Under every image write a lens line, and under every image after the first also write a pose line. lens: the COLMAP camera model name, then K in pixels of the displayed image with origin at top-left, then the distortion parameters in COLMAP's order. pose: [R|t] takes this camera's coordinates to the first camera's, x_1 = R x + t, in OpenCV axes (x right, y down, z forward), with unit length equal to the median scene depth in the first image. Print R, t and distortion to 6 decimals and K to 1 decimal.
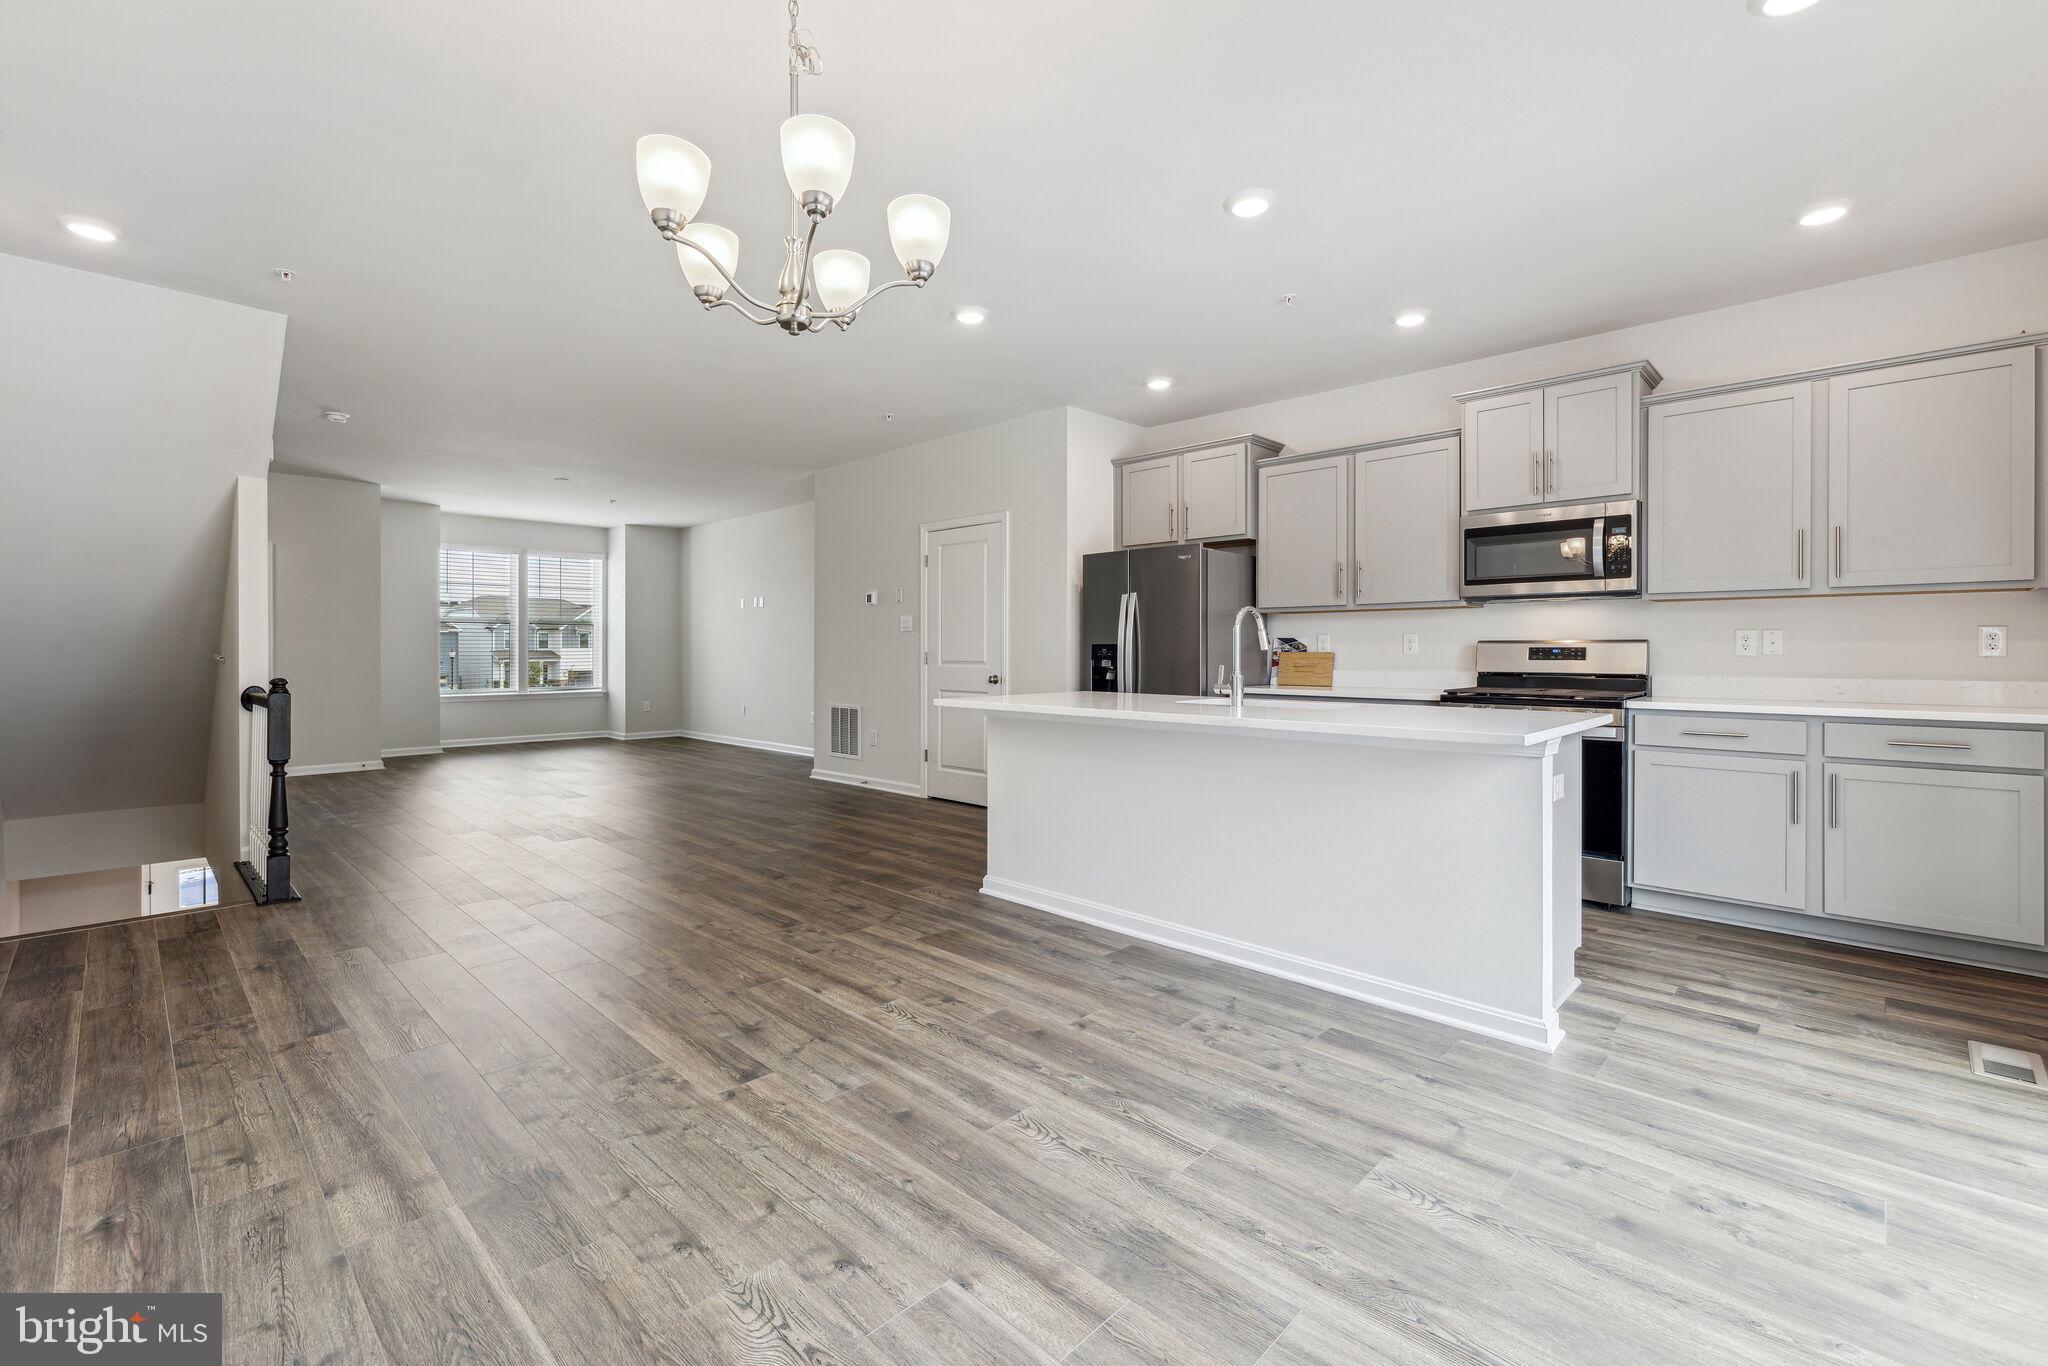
lens RADIAL K [[874.4, 0, 1018.8], [0, 874.4, 652.0], [0, 0, 1]] dist [-0.000585, 0.000037]
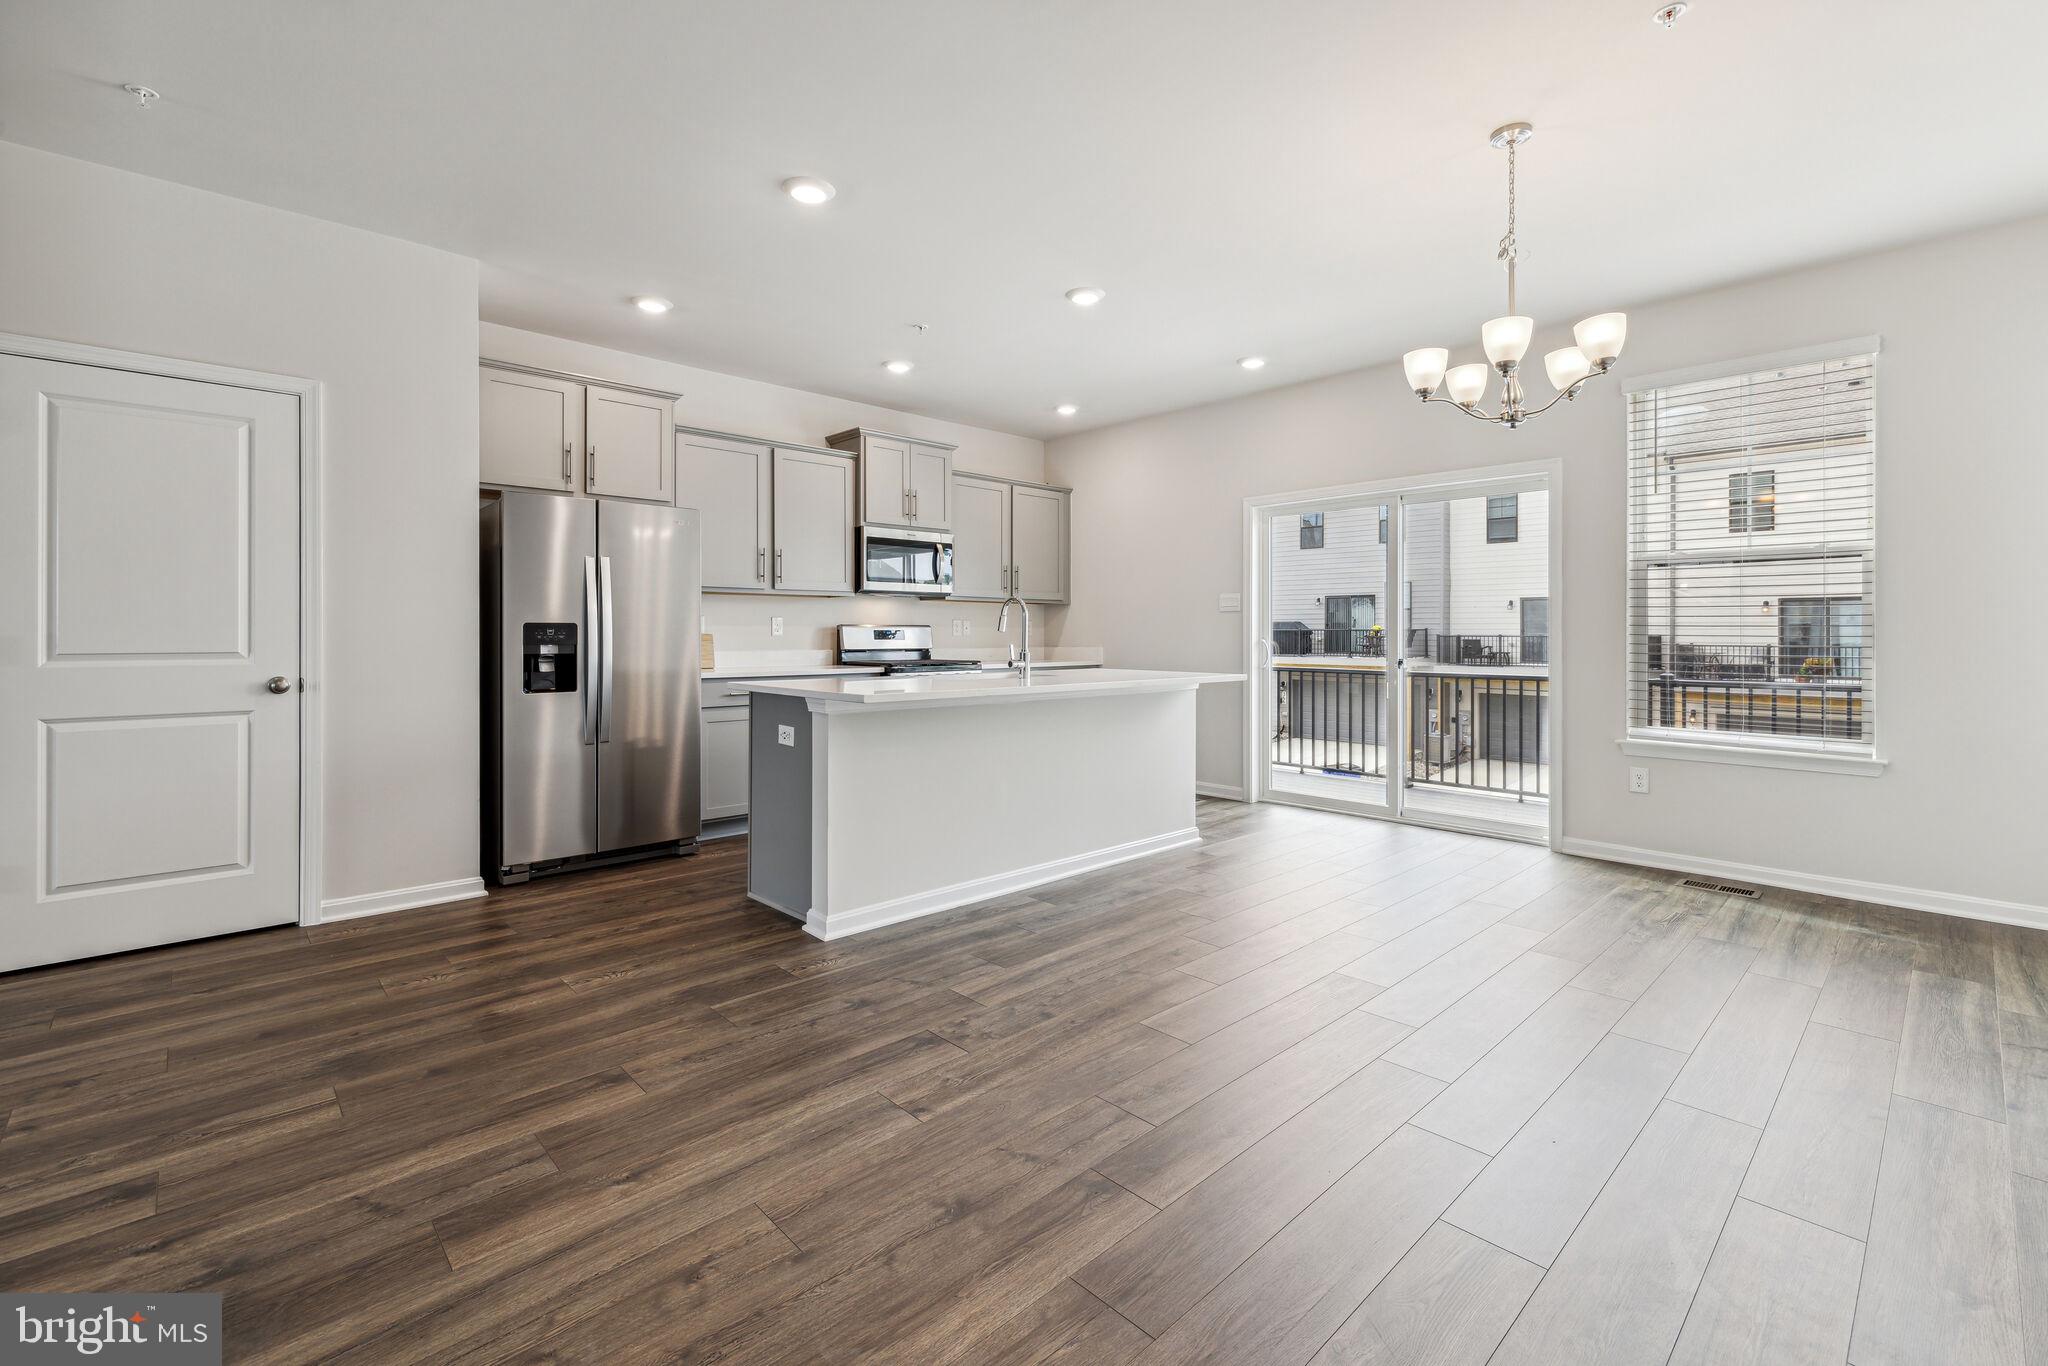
lens RADIAL K [[874.4, 0, 1018.8], [0, 874.4, 652.0], [0, 0, 1]] dist [-0.000585, 0.000037]
pose [[0.055775, -0.024511, 0.998142, -0.952128], [-0.003741, 0.999686, 0.024758, -0.006690], [-0.998436, -0.005115, 0.055666, 0.916988]]
